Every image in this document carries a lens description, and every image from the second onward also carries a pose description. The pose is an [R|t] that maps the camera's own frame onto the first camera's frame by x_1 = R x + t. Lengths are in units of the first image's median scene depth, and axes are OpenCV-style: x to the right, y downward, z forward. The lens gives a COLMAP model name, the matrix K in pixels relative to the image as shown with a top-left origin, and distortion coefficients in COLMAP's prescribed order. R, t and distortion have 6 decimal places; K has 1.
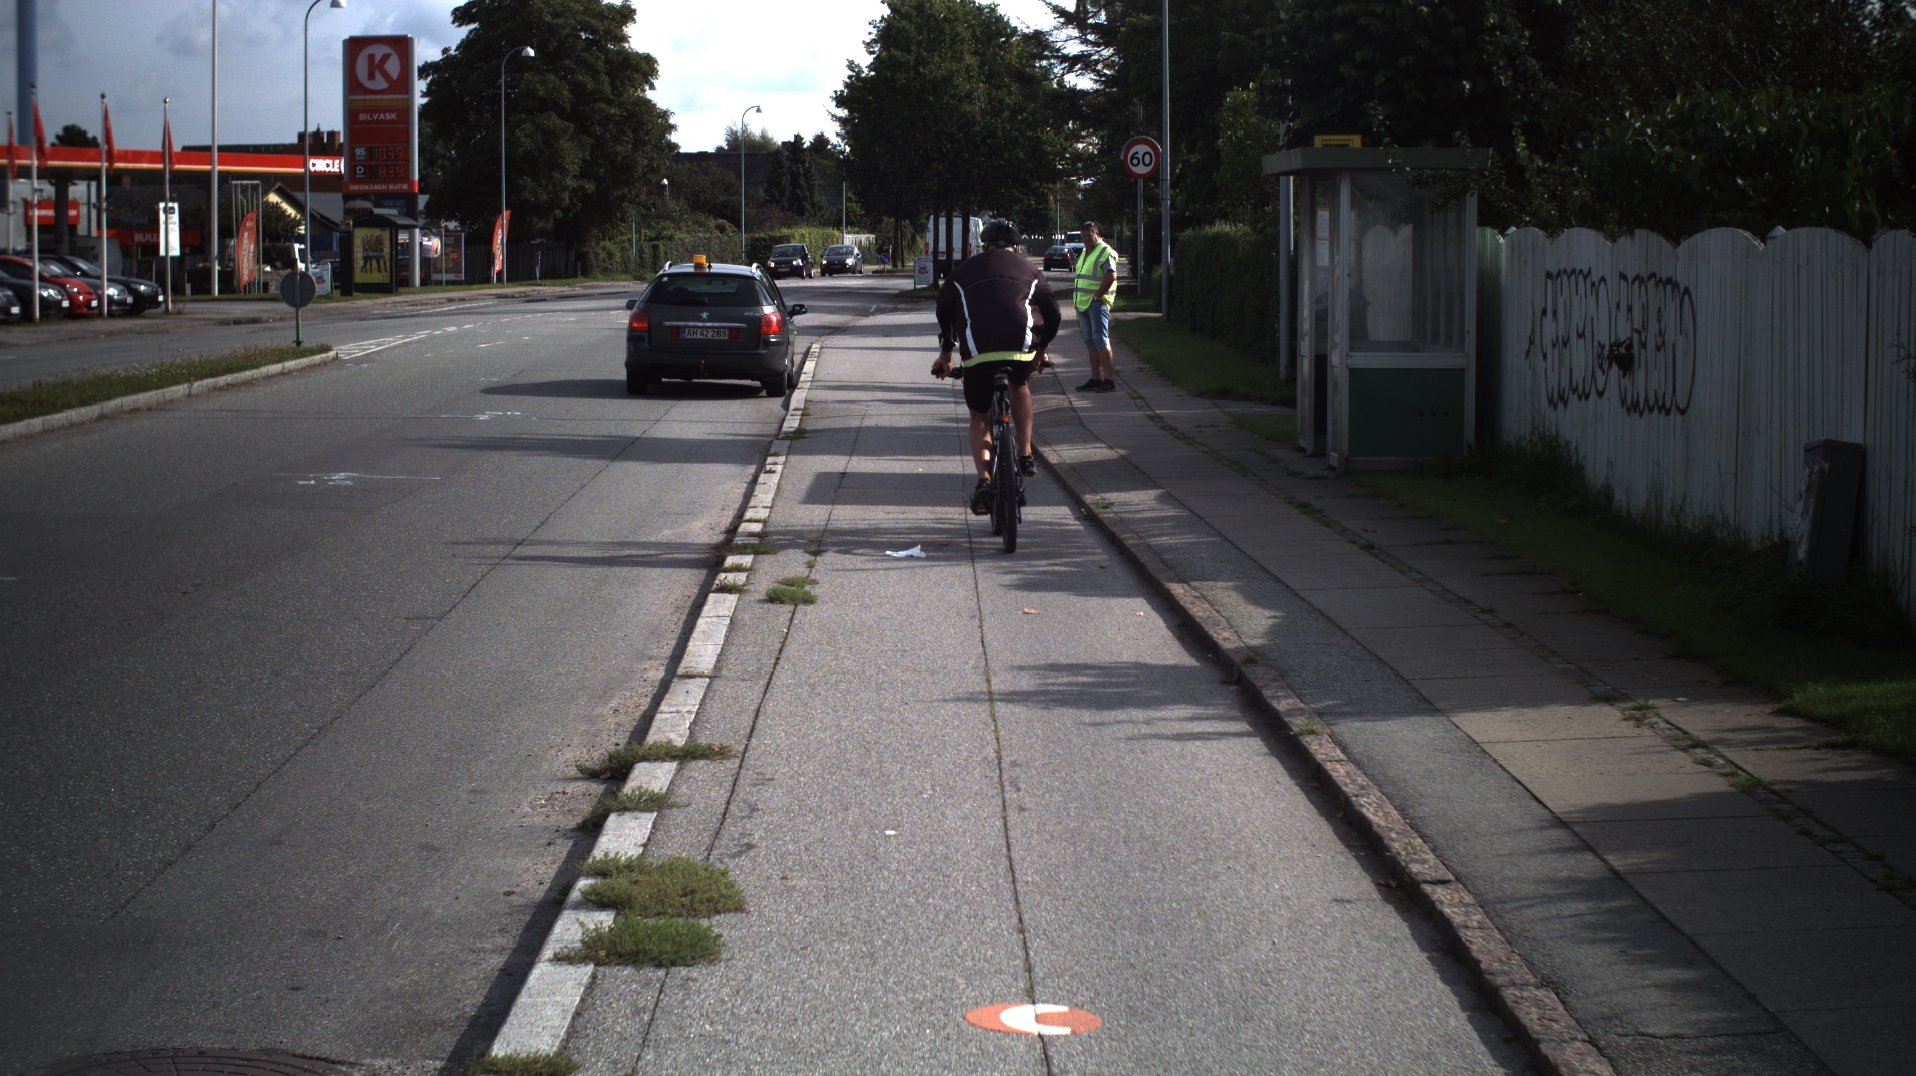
lens RADIAL K [[3693.3, 0, 966.5], [0, 3693.3, 540.6], [0, 0, 1]] dist [-0.238924, 0.000000]
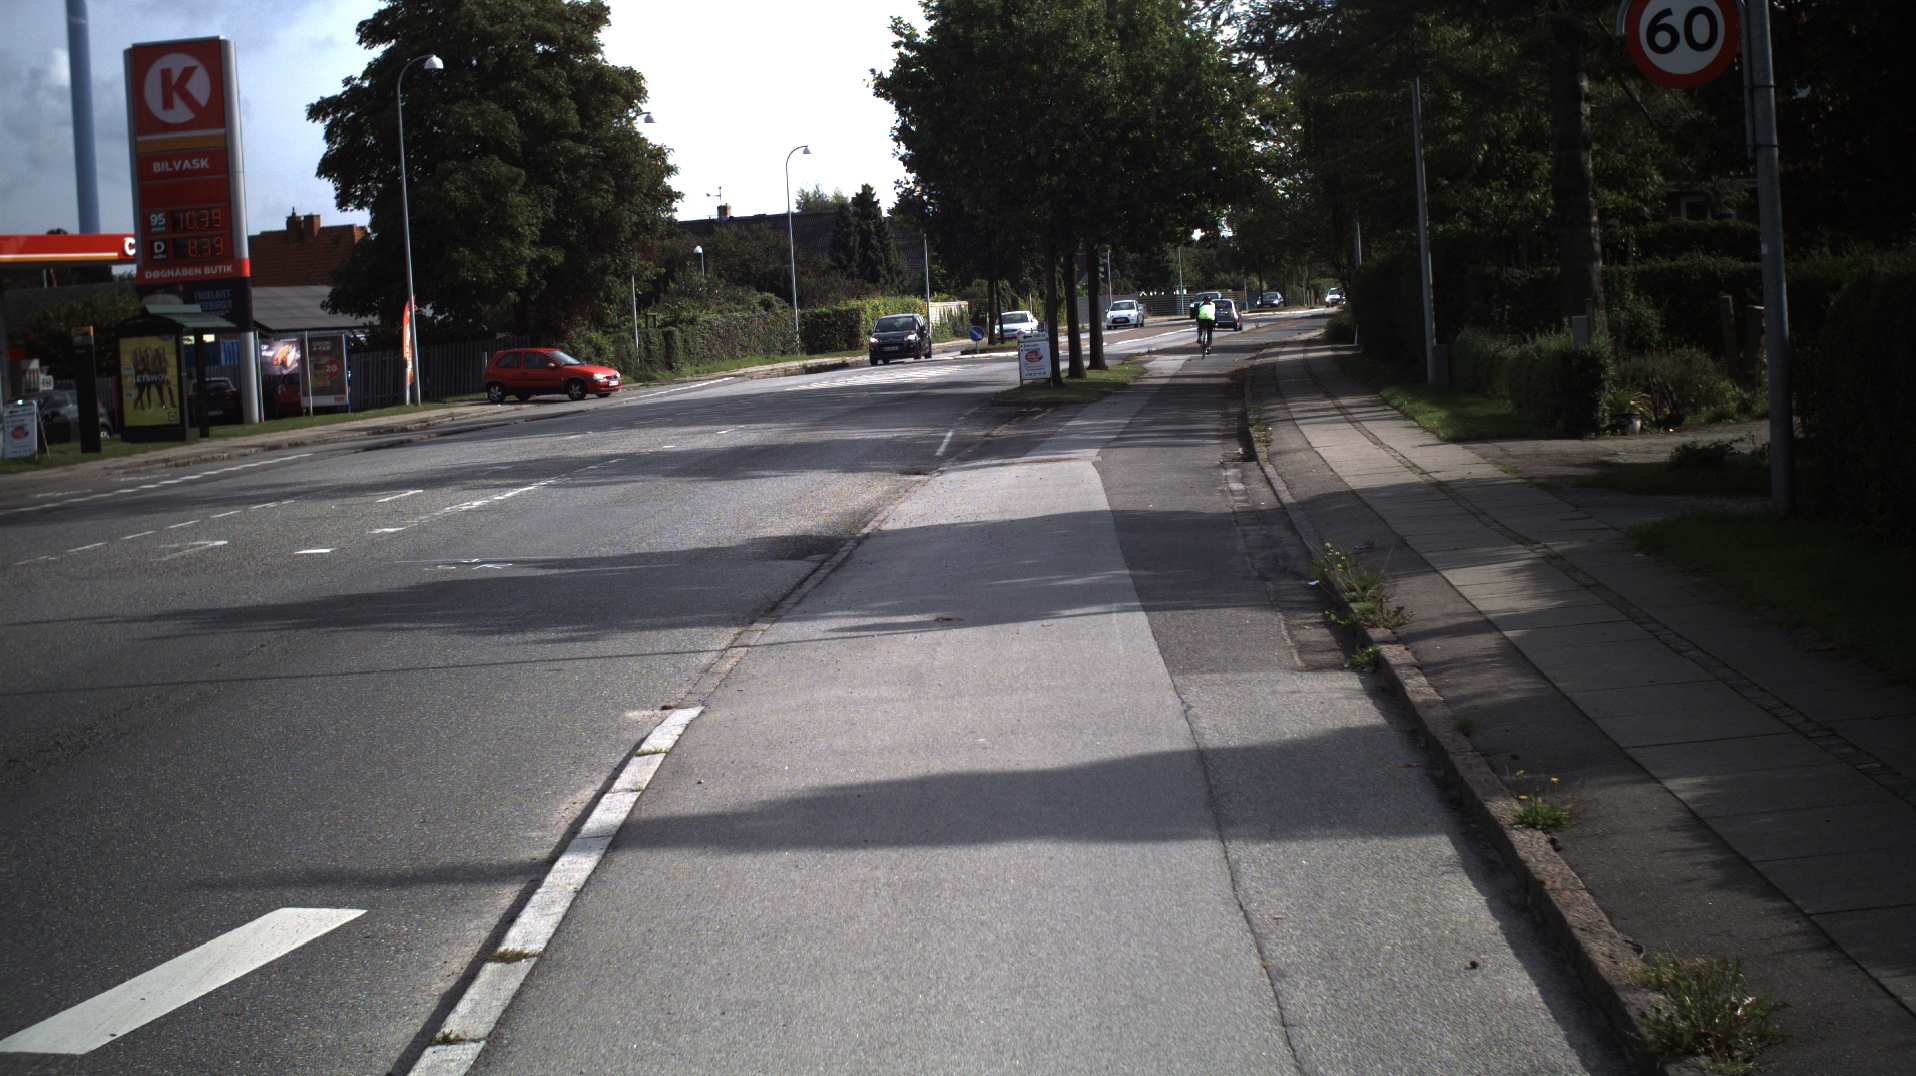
lens RADIAL K [[3693.3, 0, 952.5], [0, 3693.3, 540.2], [0, 0, 1]] dist [-0.238924, 0.000000]
pose [[0.997838, -0.055741, -0.034824, -0.004953], [0.055119, 0.998307, -0.018577, -0.028482], [0.035800, 0.016617, 0.999221, 0.345578]]
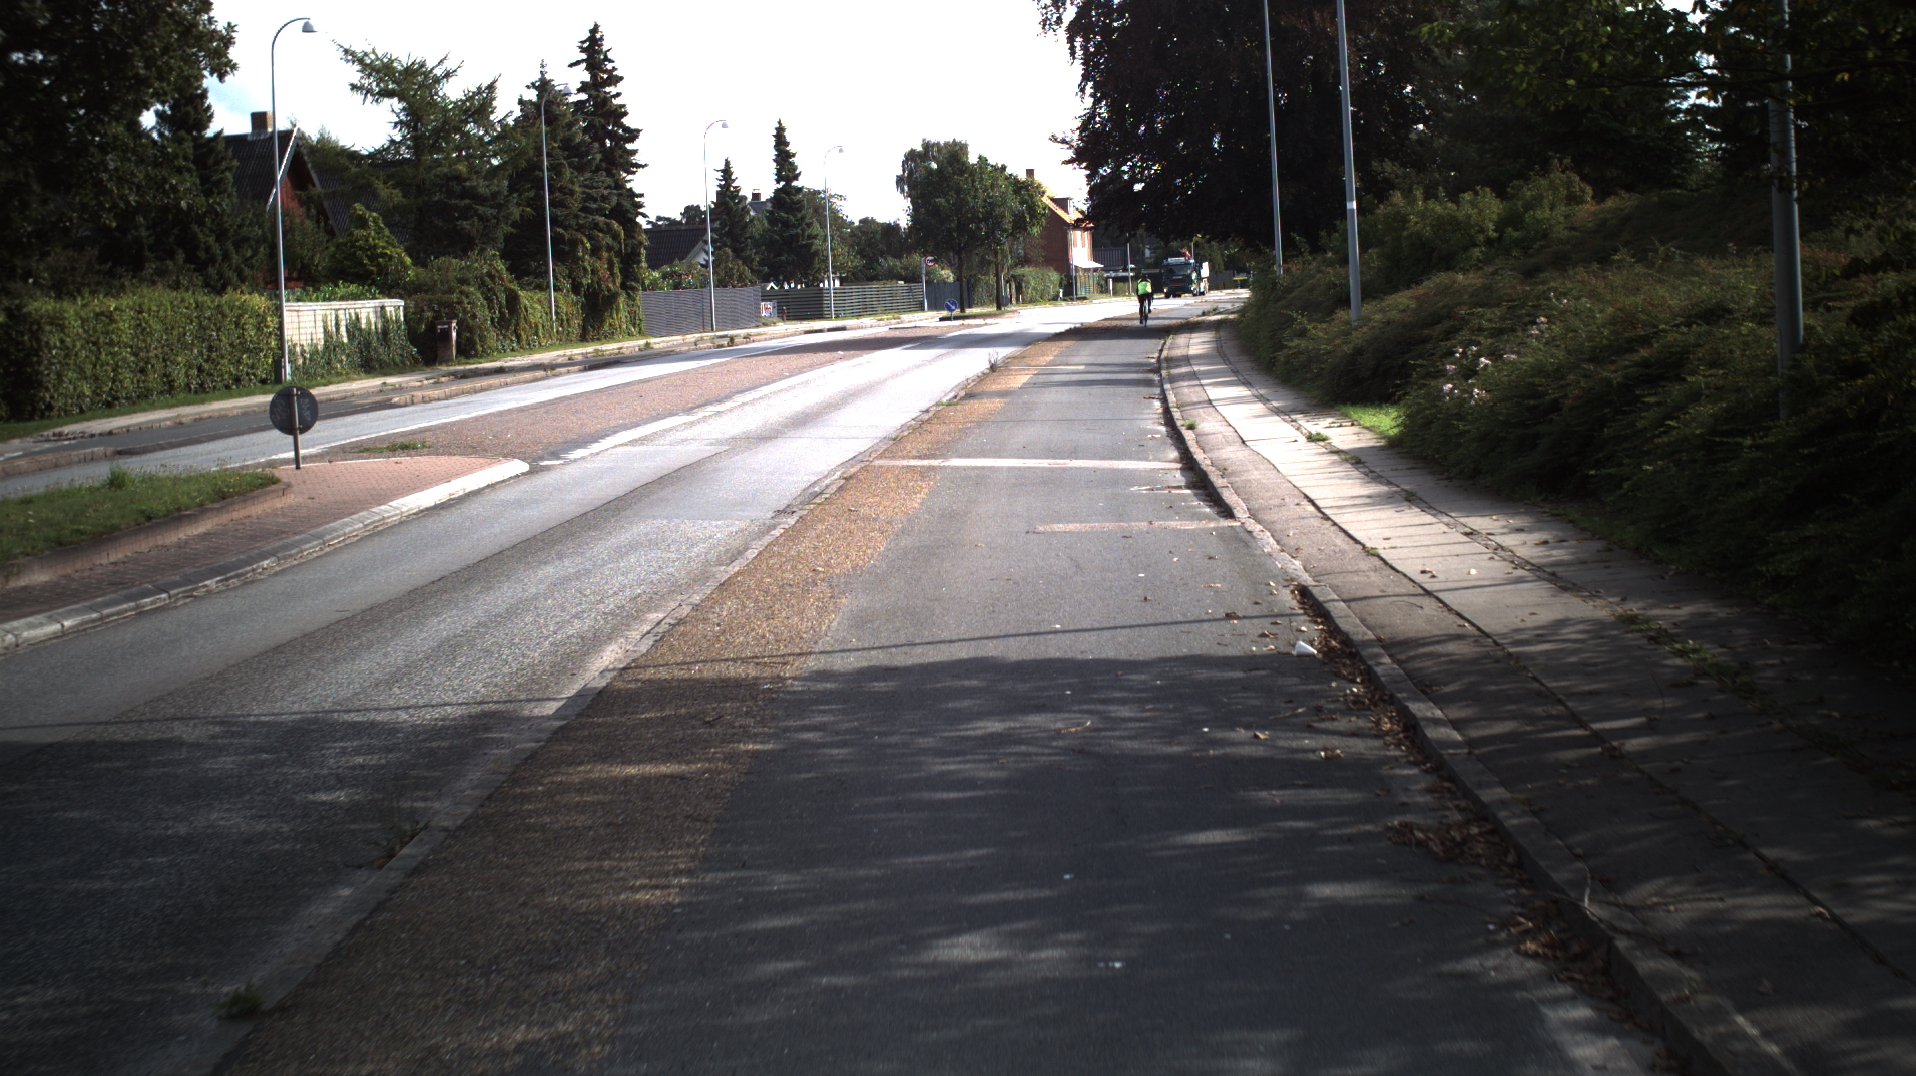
lens RADIAL K [[3693.3, 0, 967.8], [0, 3693.3, 535.4], [0, 0, 1]] dist [-0.238924, 0.000000]
pose [[0.996776, -0.050945, 0.061979, 0.022706], [0.051815, 0.998578, -0.012516, -0.091990], [-0.061254, 0.015687, 0.997999, 1.119733]]
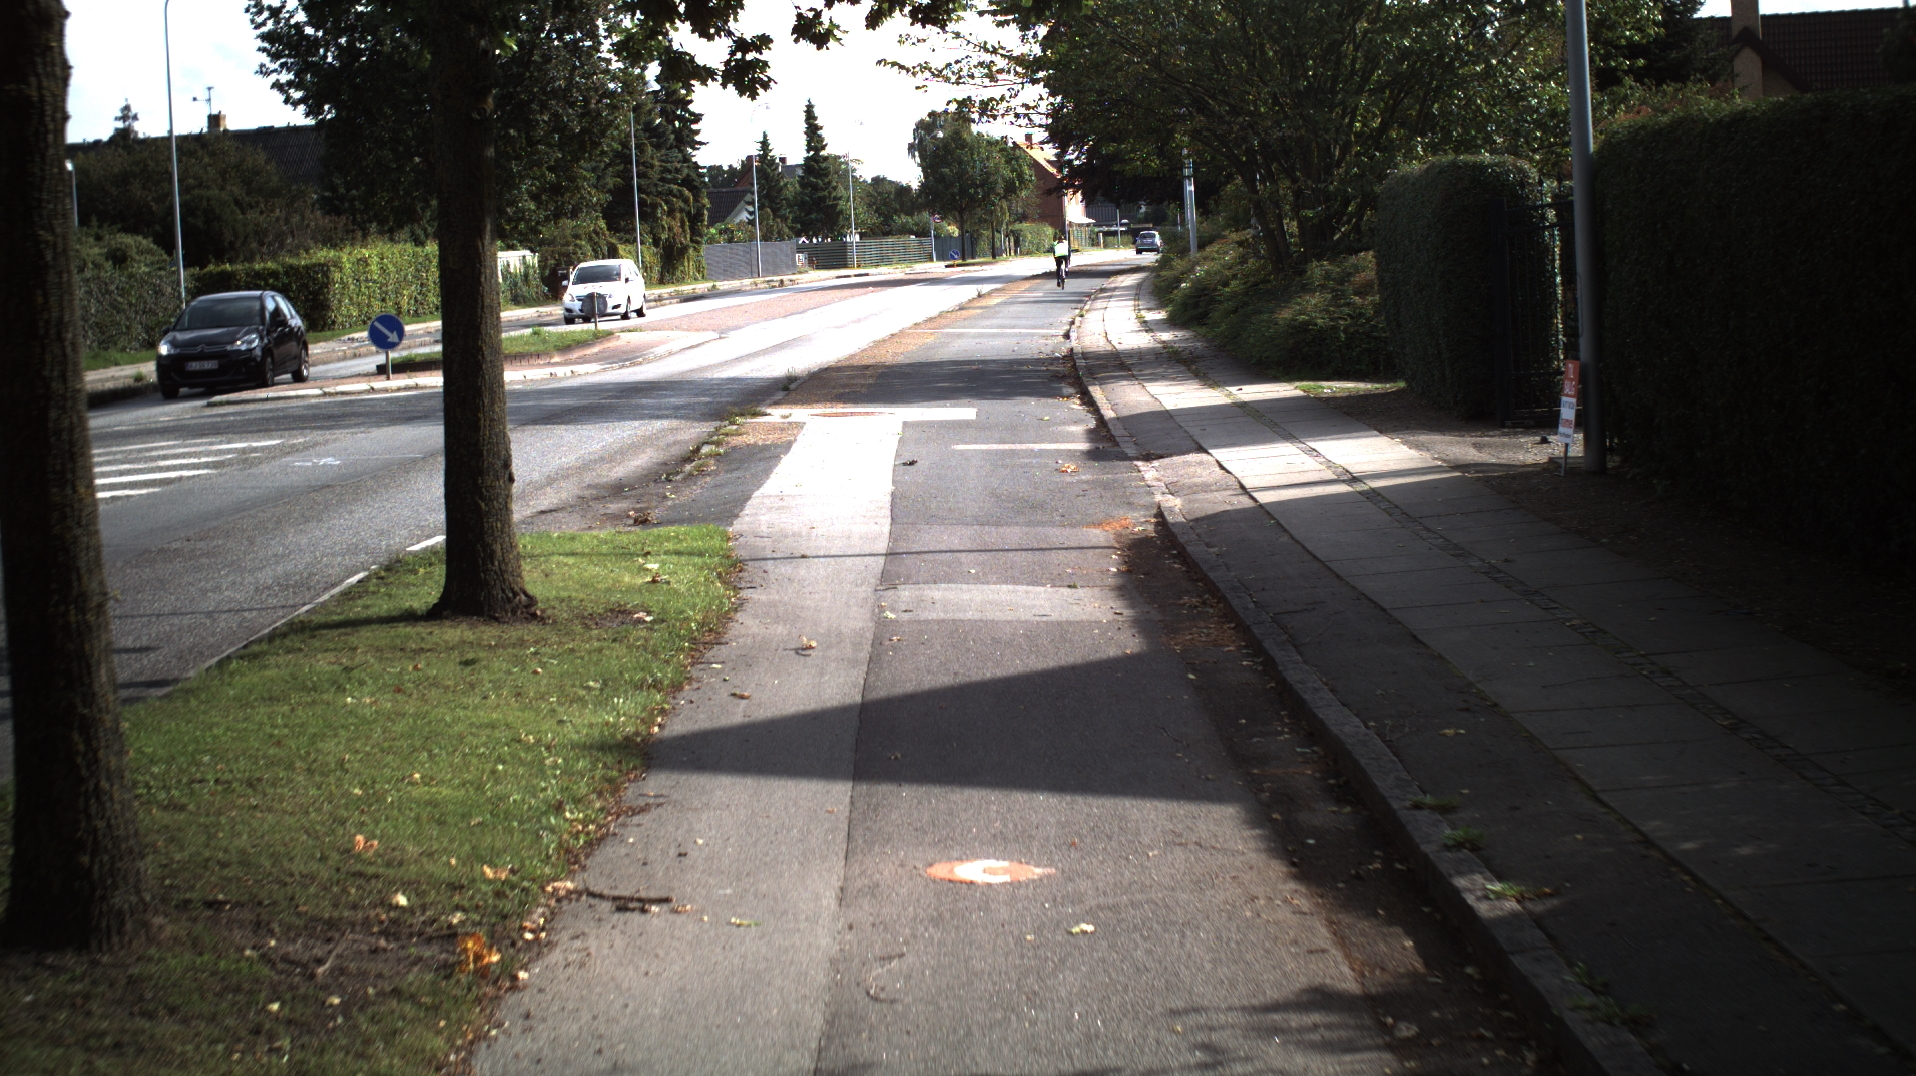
lens RADIAL K [[3693.3, 0, 950.1], [0, 3693.3, 542.3], [0, 0, 1]] dist [-0.238924, 0.000000]
pose [[0.997062, -0.054494, 0.053829, 0.009043], [0.054511, 0.998513, 0.001166, -0.070702], [-0.053812, 0.001771, 0.998549, 0.862319]]
